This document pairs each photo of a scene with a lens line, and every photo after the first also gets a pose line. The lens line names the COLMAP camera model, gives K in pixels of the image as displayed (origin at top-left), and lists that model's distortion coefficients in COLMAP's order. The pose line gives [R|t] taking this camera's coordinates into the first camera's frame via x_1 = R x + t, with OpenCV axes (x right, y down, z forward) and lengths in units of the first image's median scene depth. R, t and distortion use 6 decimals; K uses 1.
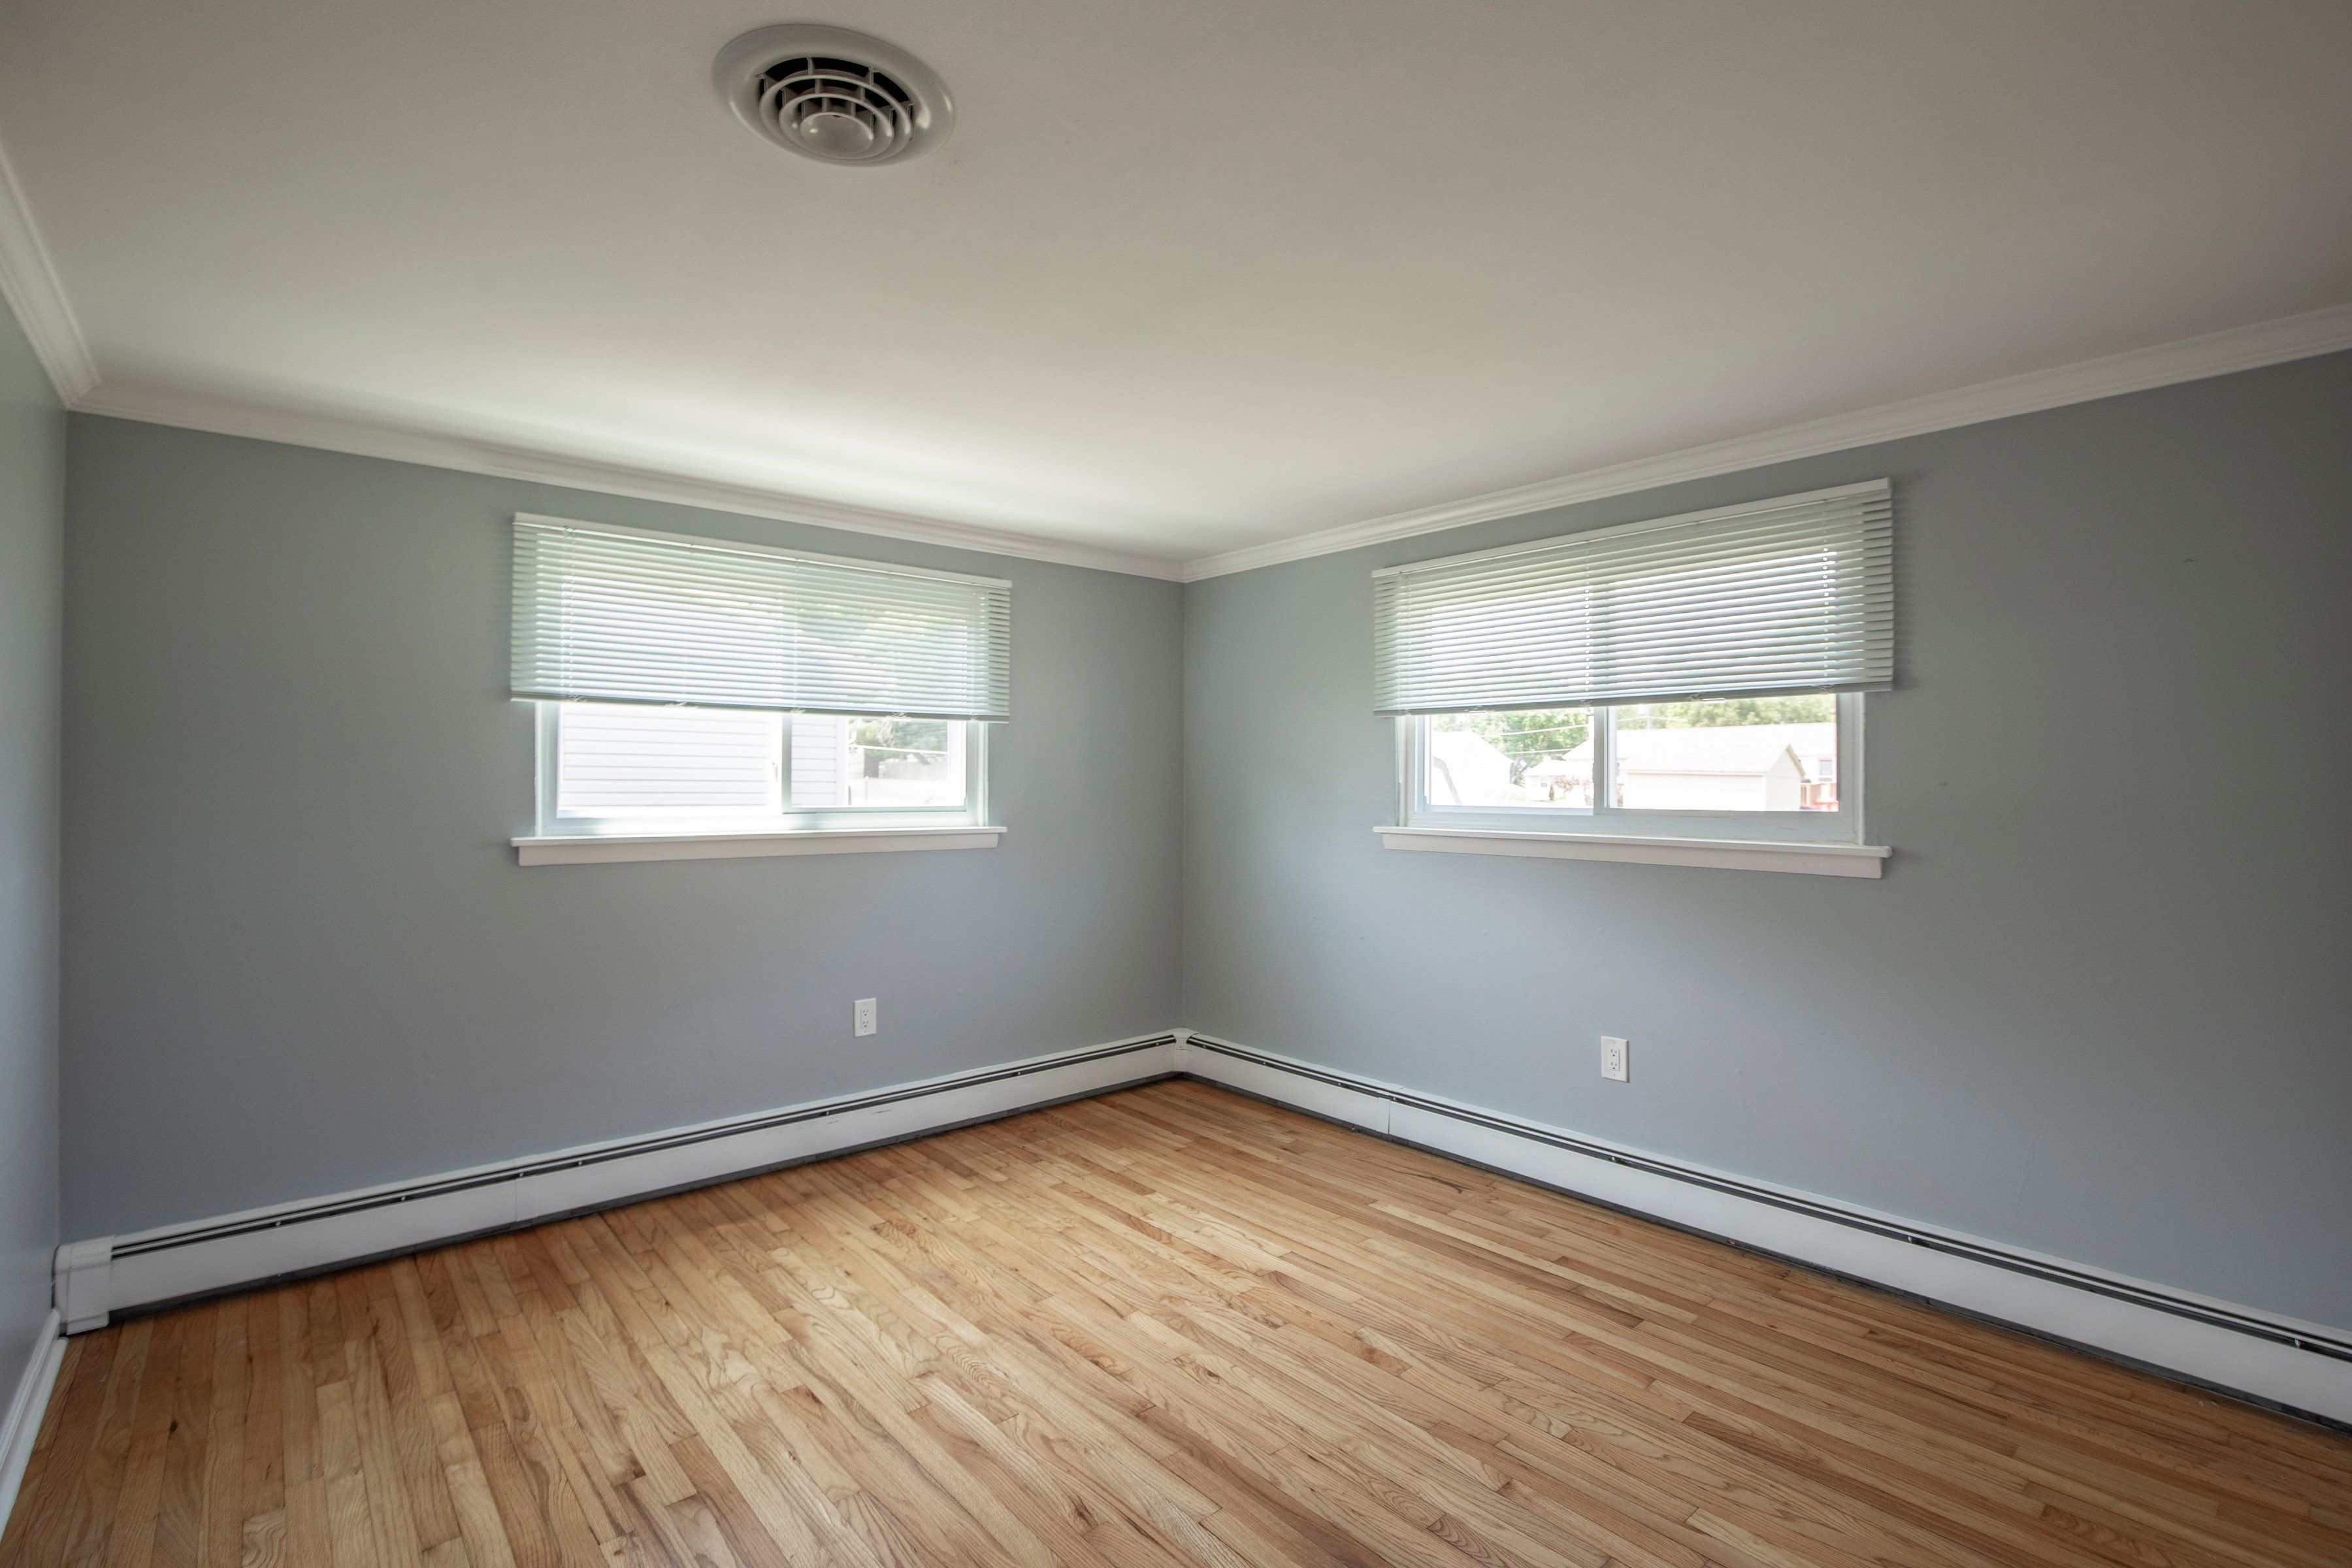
lens RADIAL K [[1087.1, 0, 1183.7], [0, 1087.1, 768.5], [0, 0, 1]] dist [-0.034246, 0.007698]
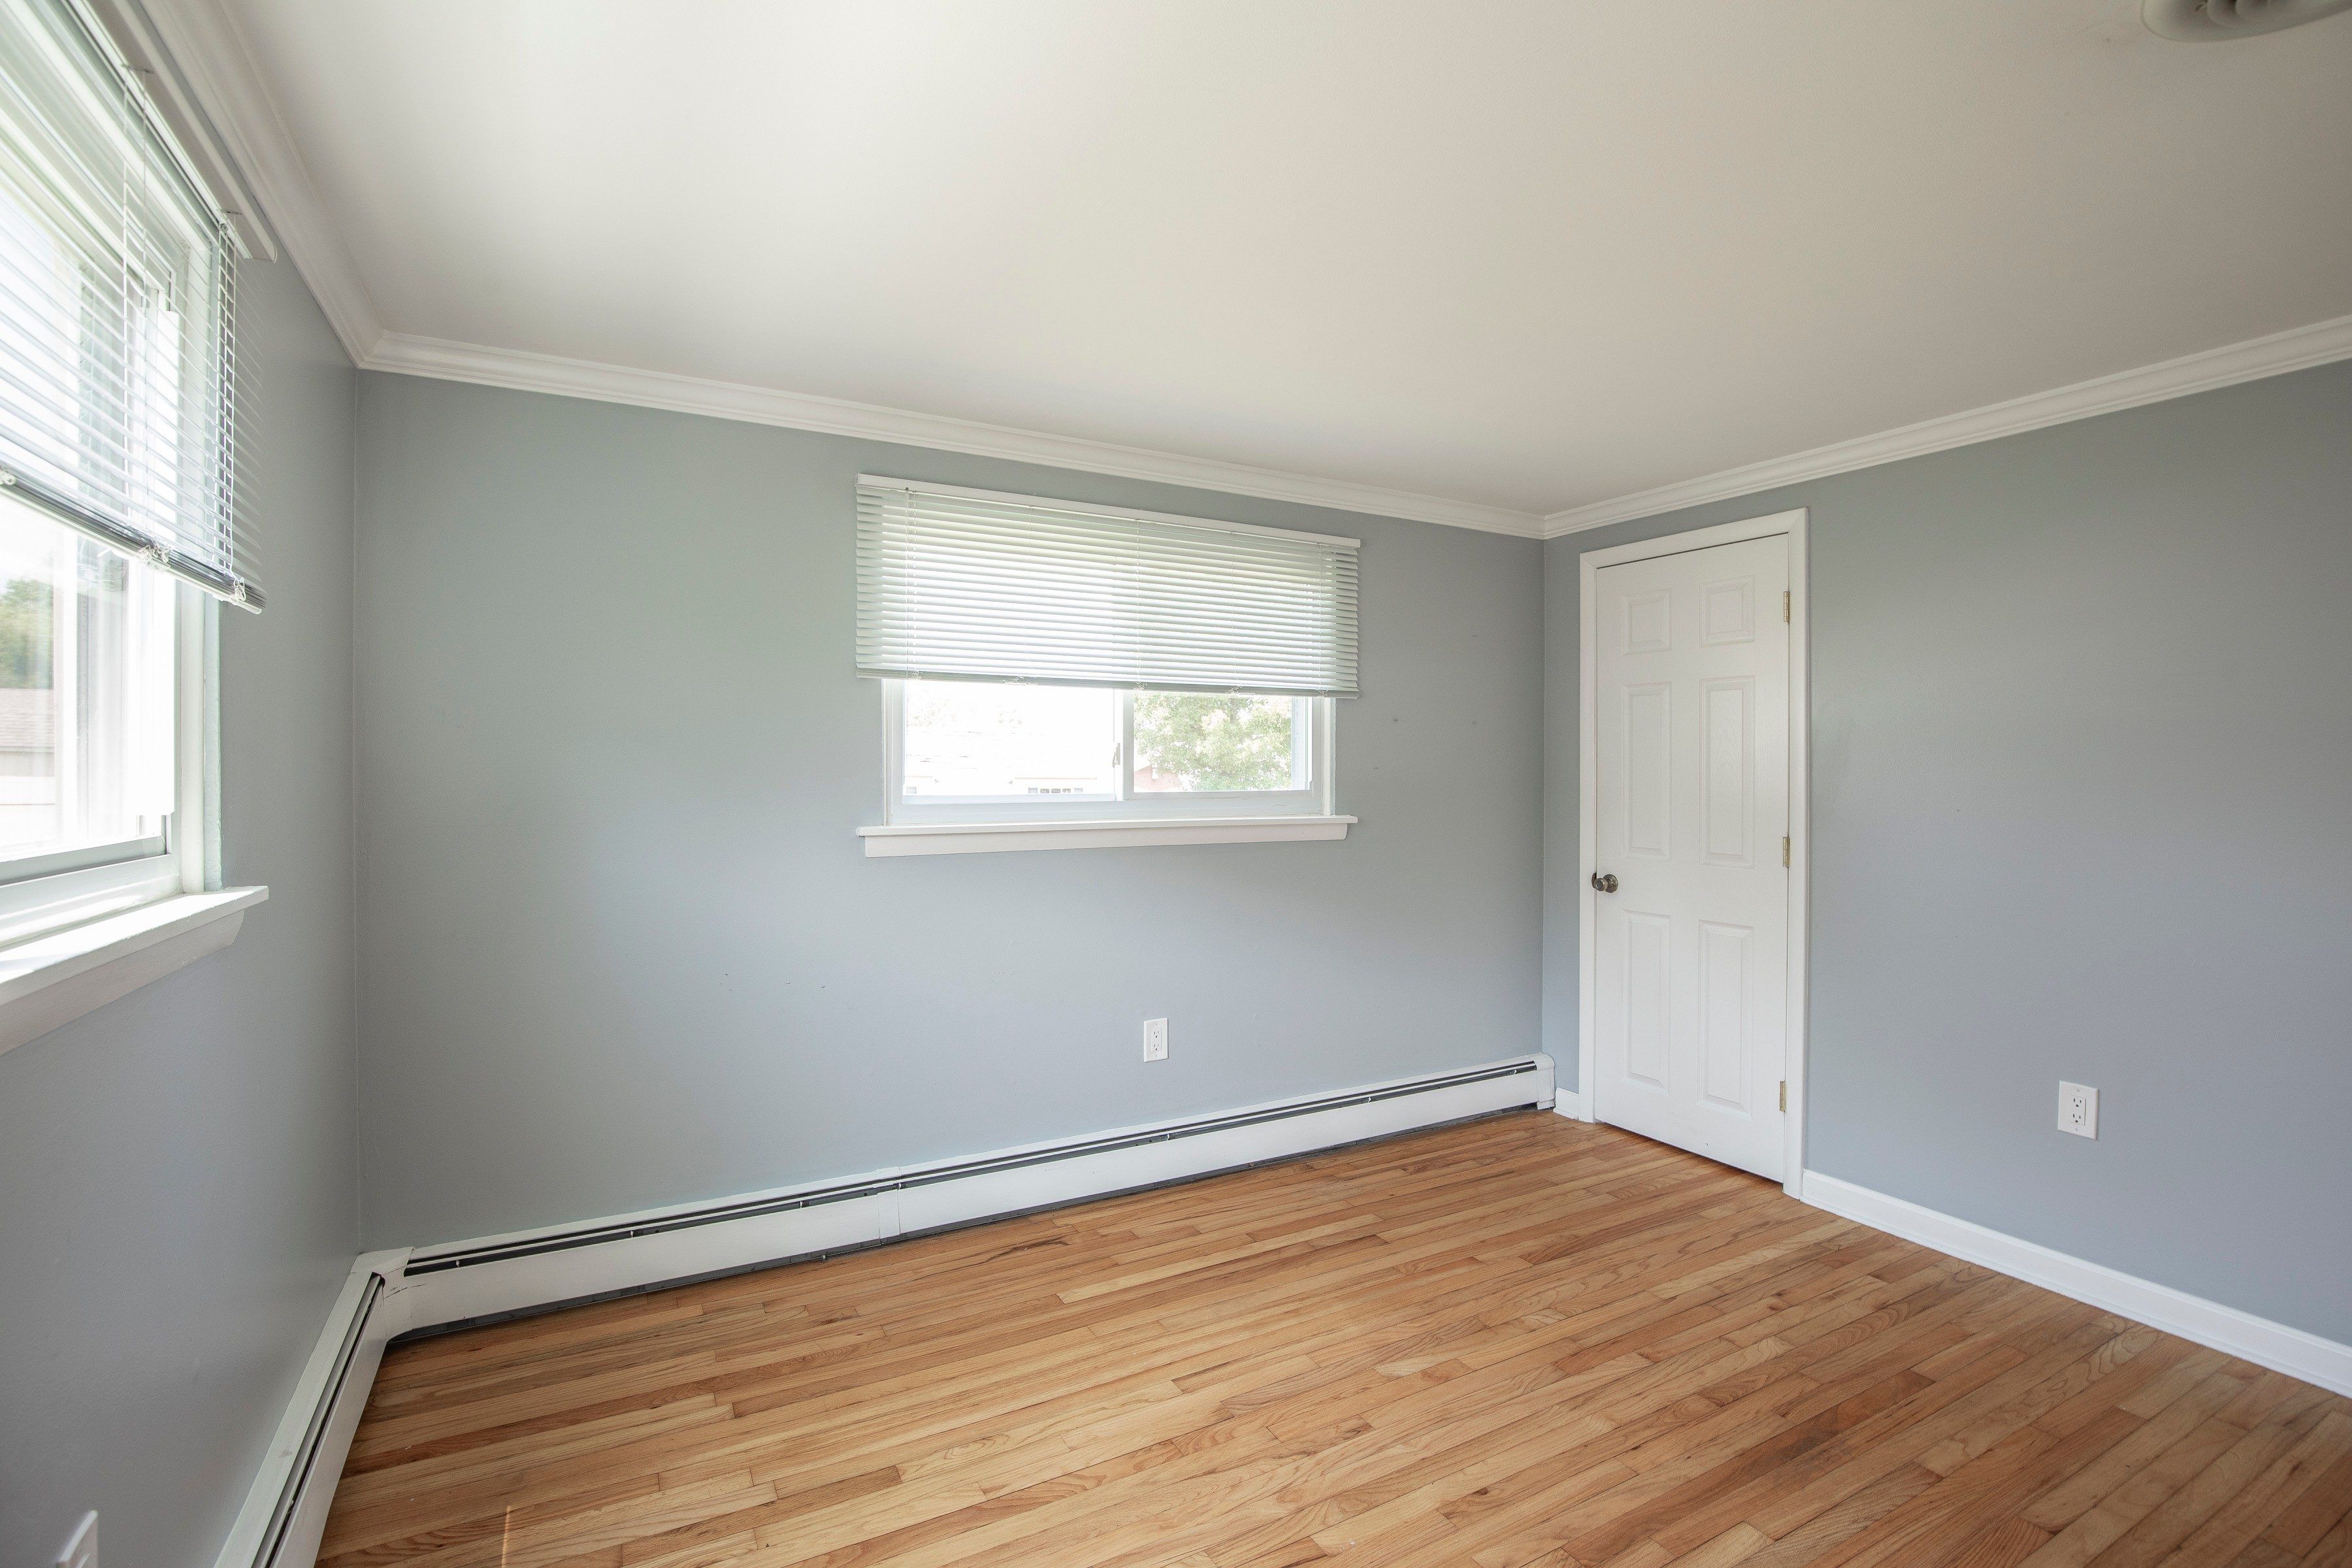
lens RADIAL K [[1087.1, 0, 1183.7], [0, 1087.1, 768.5], [0, 0, 1]] dist [-0.034246, 0.007698]
pose [[0.199886, -0.001951, 0.979817, -0.675329], [-0.014486, 0.999883, 0.004946, 0.010298], [-0.979712, -0.015182, 0.199834, 0.885422]]
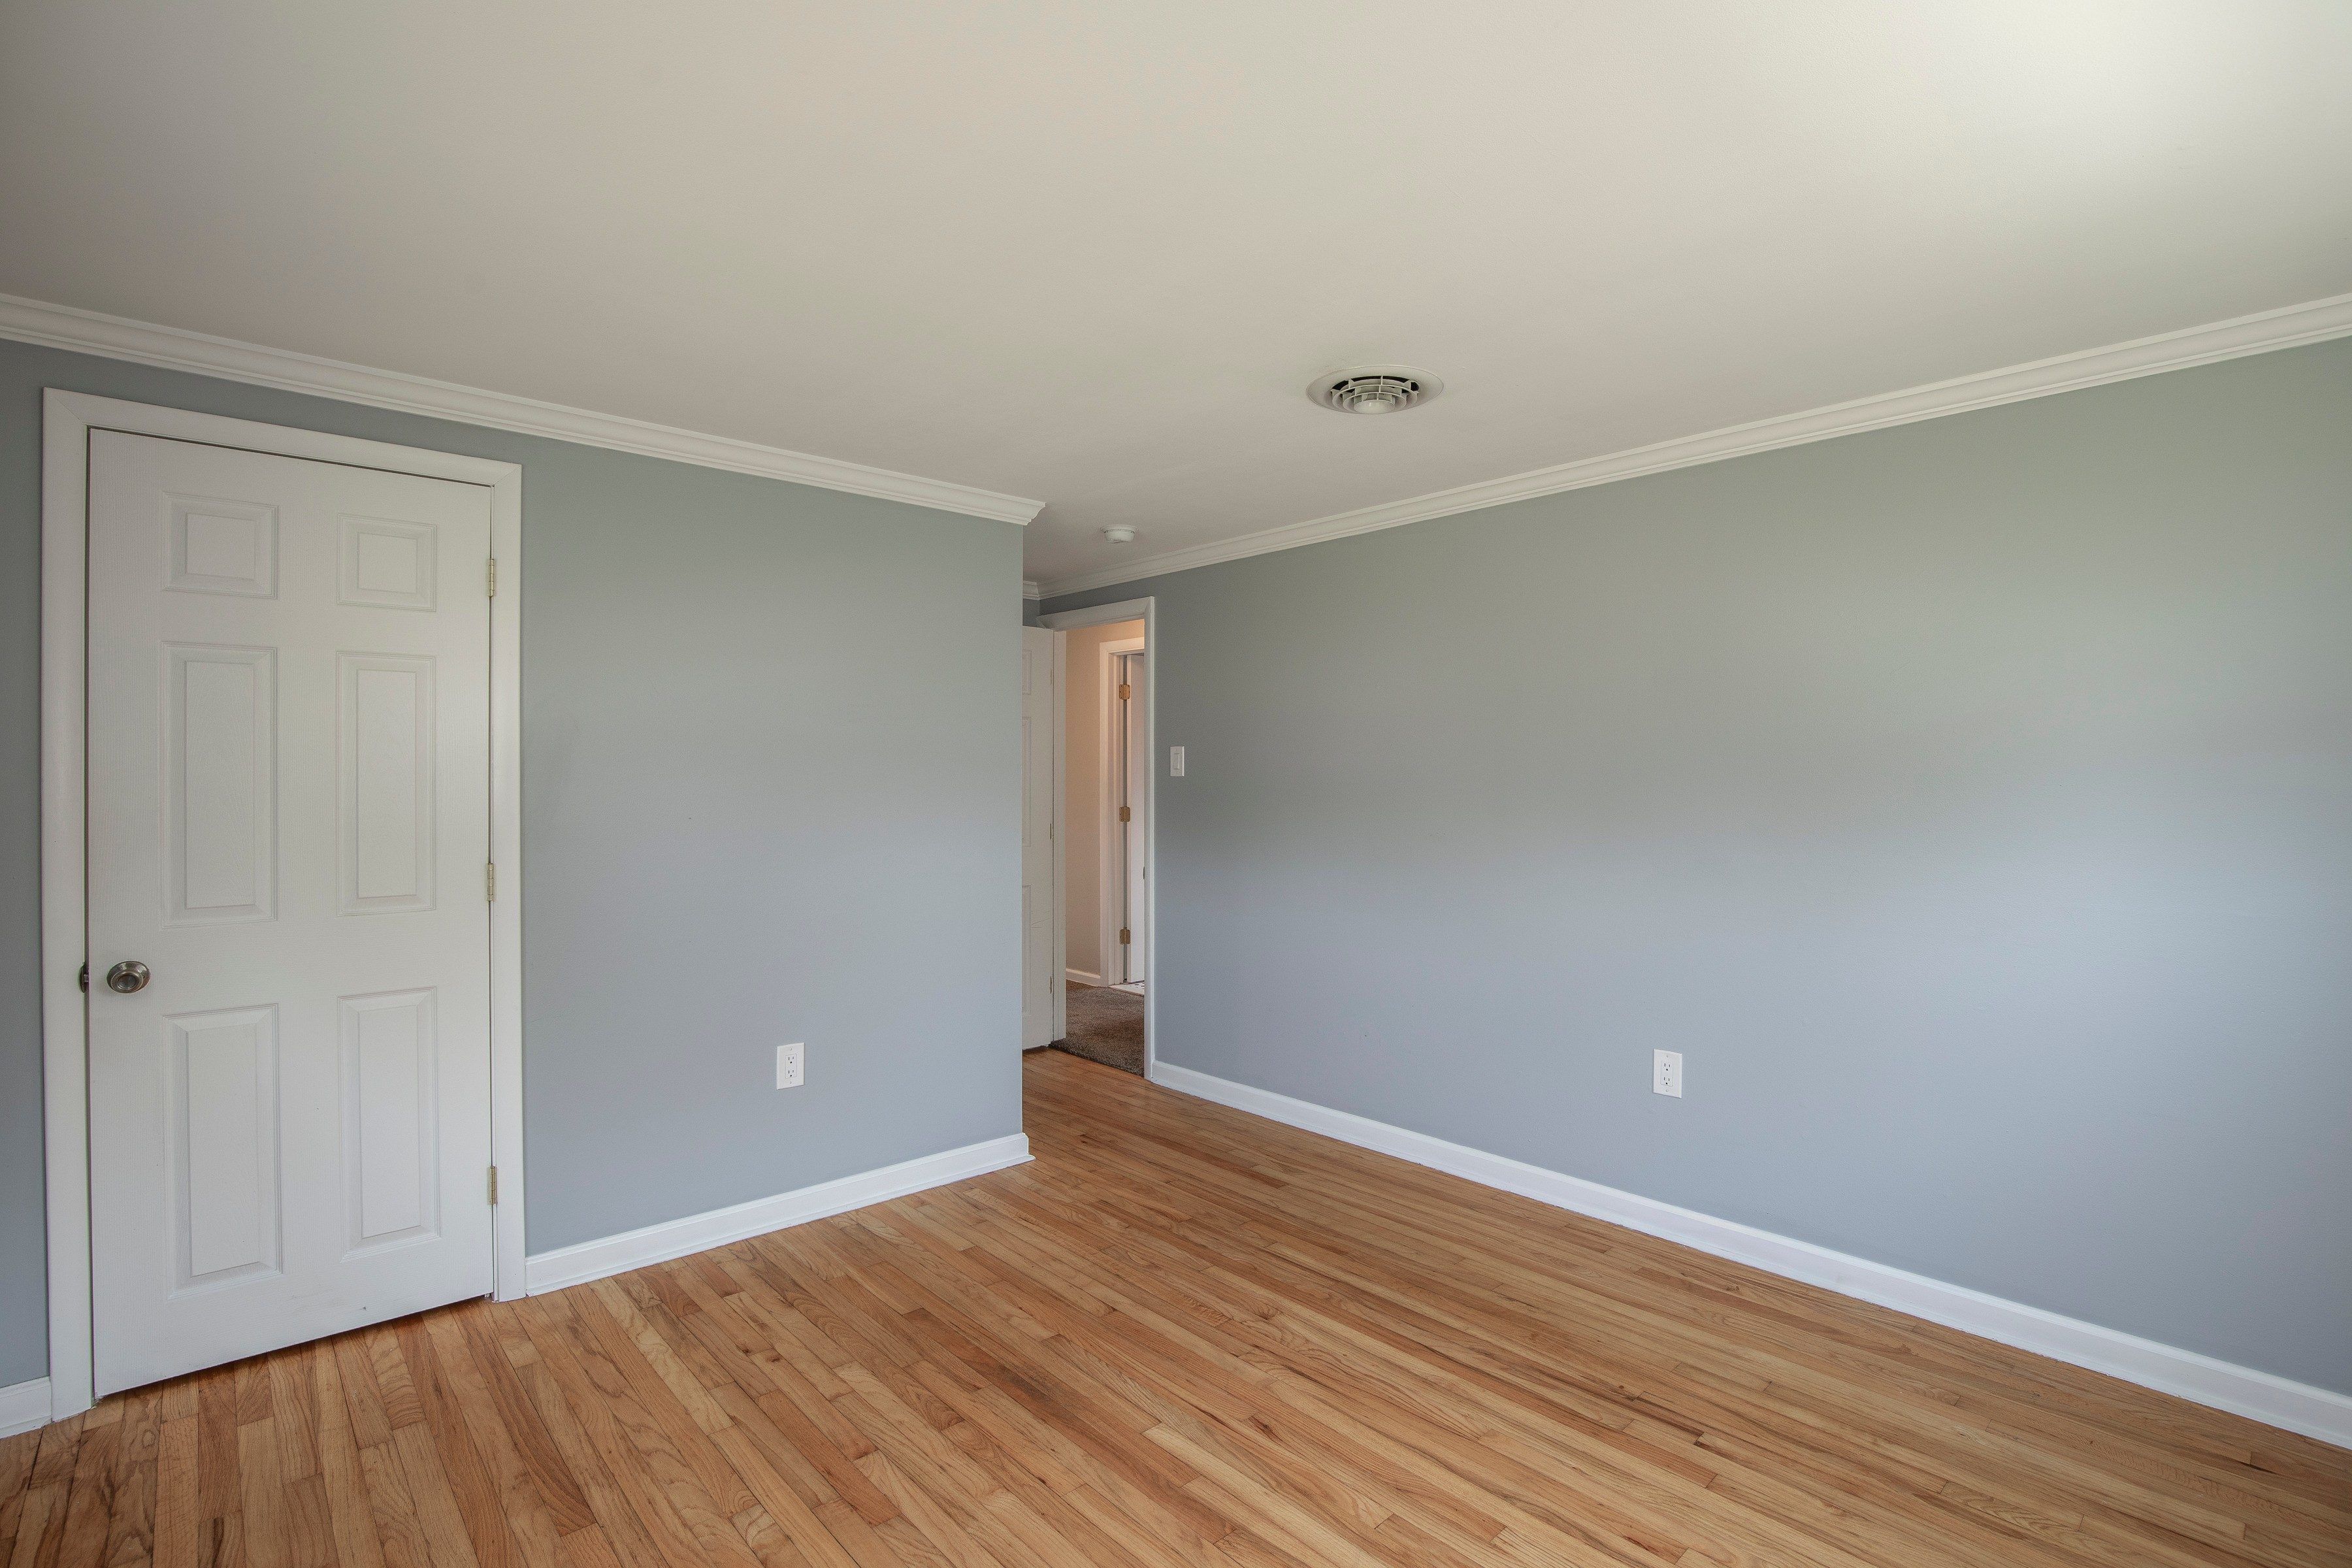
lens RADIAL K [[1087.1, 0, 1183.7], [0, 1087.1, 768.5], [0, 0, 1]] dist [-0.034246, 0.007698]
pose [[-0.999619, 0.001318, -0.027557, 0.013999], [0.001840, 0.999819, -0.018933, 0.017001], [0.027527, -0.018976, -0.999441, 1.431019]]
